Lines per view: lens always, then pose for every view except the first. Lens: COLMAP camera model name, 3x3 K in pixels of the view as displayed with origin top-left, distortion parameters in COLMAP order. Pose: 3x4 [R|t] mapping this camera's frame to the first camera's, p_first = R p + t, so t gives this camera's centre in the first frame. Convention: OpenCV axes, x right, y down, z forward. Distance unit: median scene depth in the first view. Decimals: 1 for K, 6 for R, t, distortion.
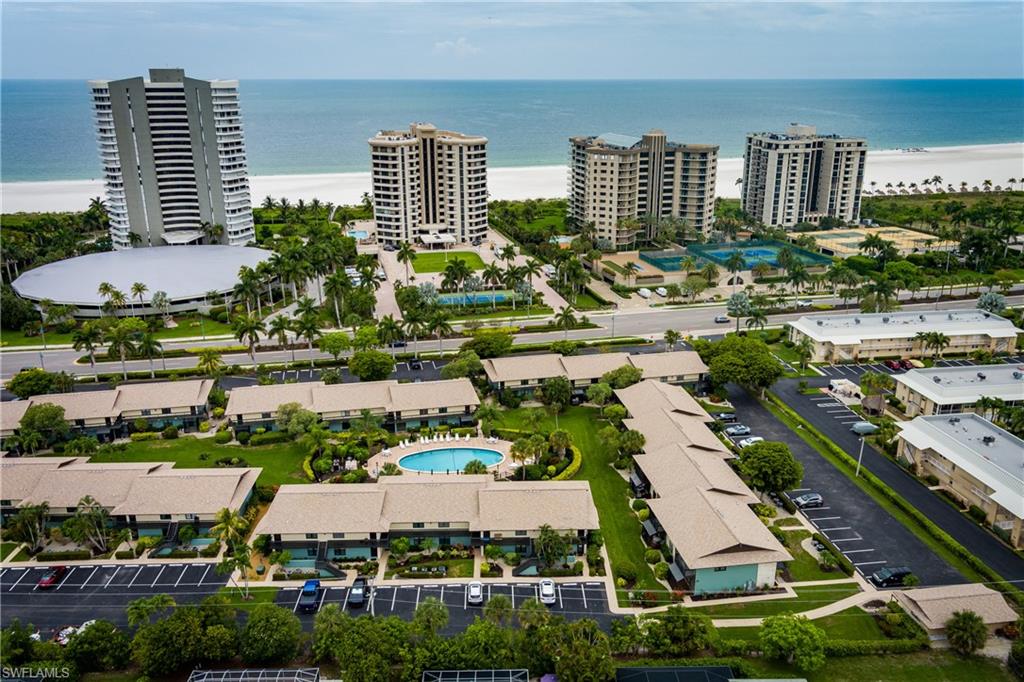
lens RADIAL K [[813.3, 0, 512.0], [0, 813.3, 341.0], [0, 0, 1]] dist [0.039446, -0.057627]
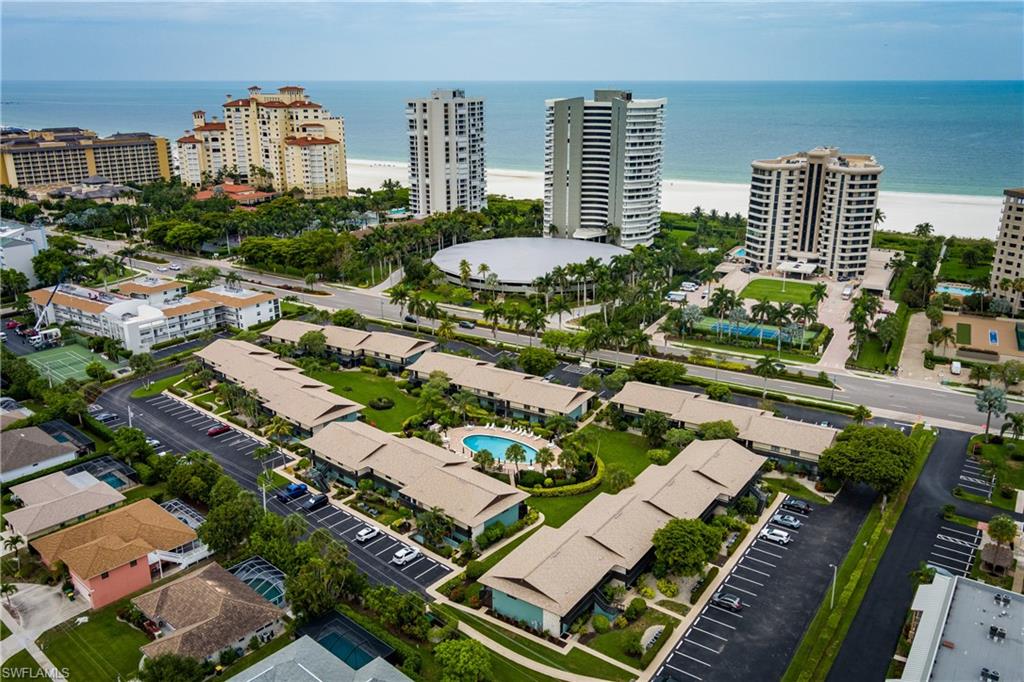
lens RADIAL K [[813.3, 0, 512.0], [0, 813.3, 341.0], [0, 0, 1]] dist [0.039446, -0.057627]
pose [[0.730722, 0.212000, -0.648923, 0.315101], [-0.212258, 0.974000, 0.079187, -0.047232], [0.648839, 0.079875, 0.756722, 0.058390]]
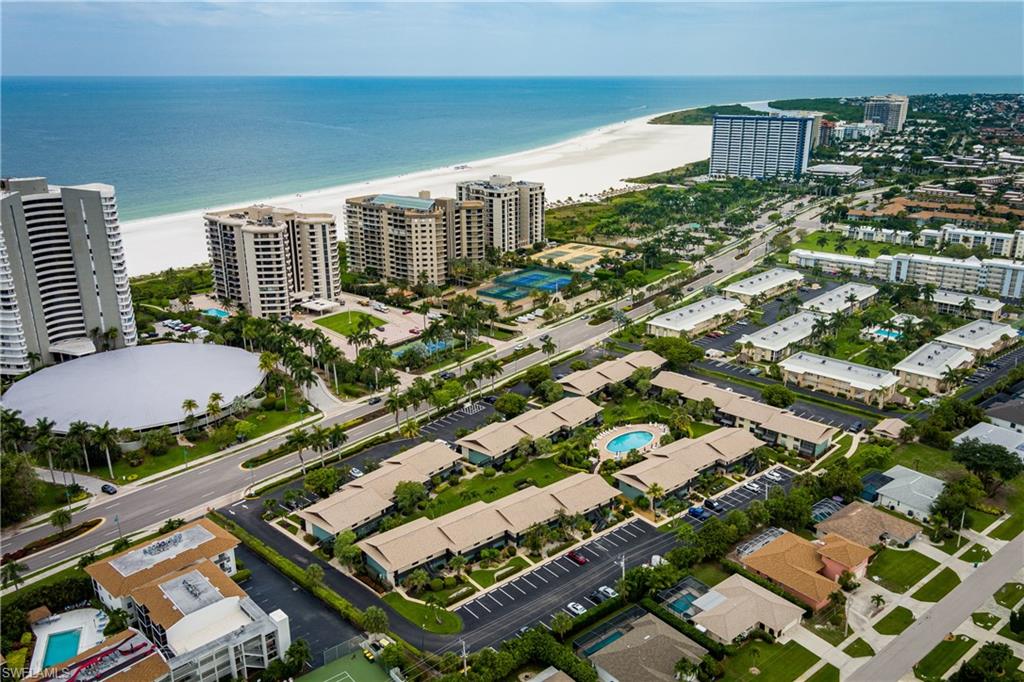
lens RADIAL K [[813.3, 0, 512.0], [0, 813.3, 341.0], [0, 0, 1]] dist [0.039446, -0.057627]
pose [[0.787237, -0.194037, 0.585327, -0.576490], [0.191315, 0.979218, 0.067304, -0.102676], [-0.586222, 0.058997, 0.807999, -0.103329]]
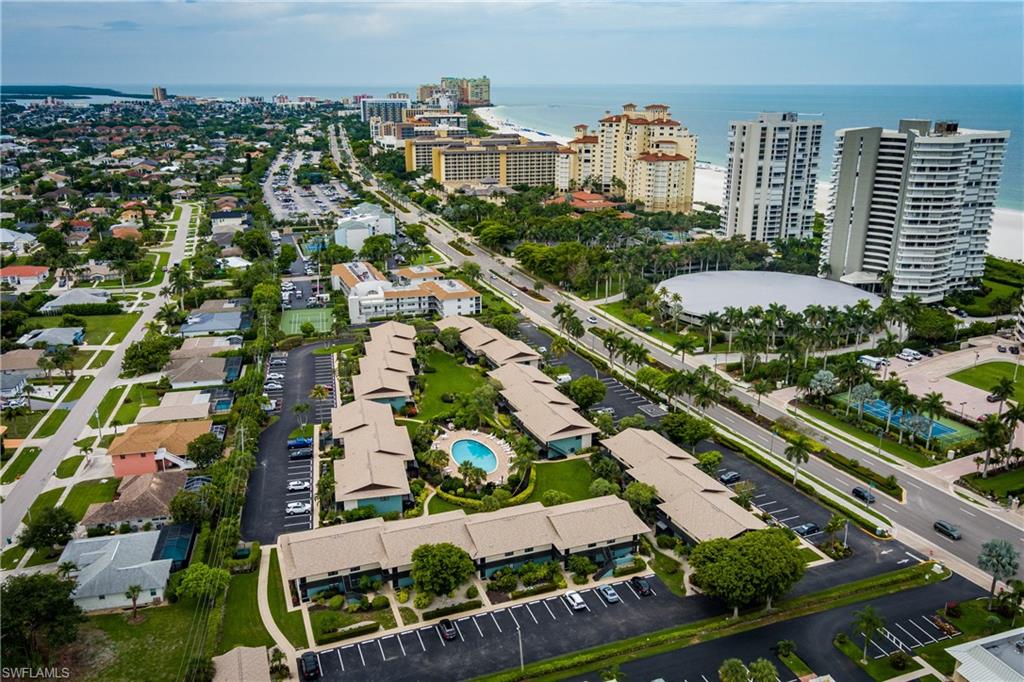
lens RADIAL K [[813.3, 0, 512.0], [0, 813.3, 341.0], [0, 0, 1]] dist [0.039446, -0.057627]
pose [[0.204999, 0.300596, -0.931460, 0.519423], [-0.305258, 0.923838, 0.230954, -0.162273], [0.929942, 0.236991, 0.281145, 0.313409]]
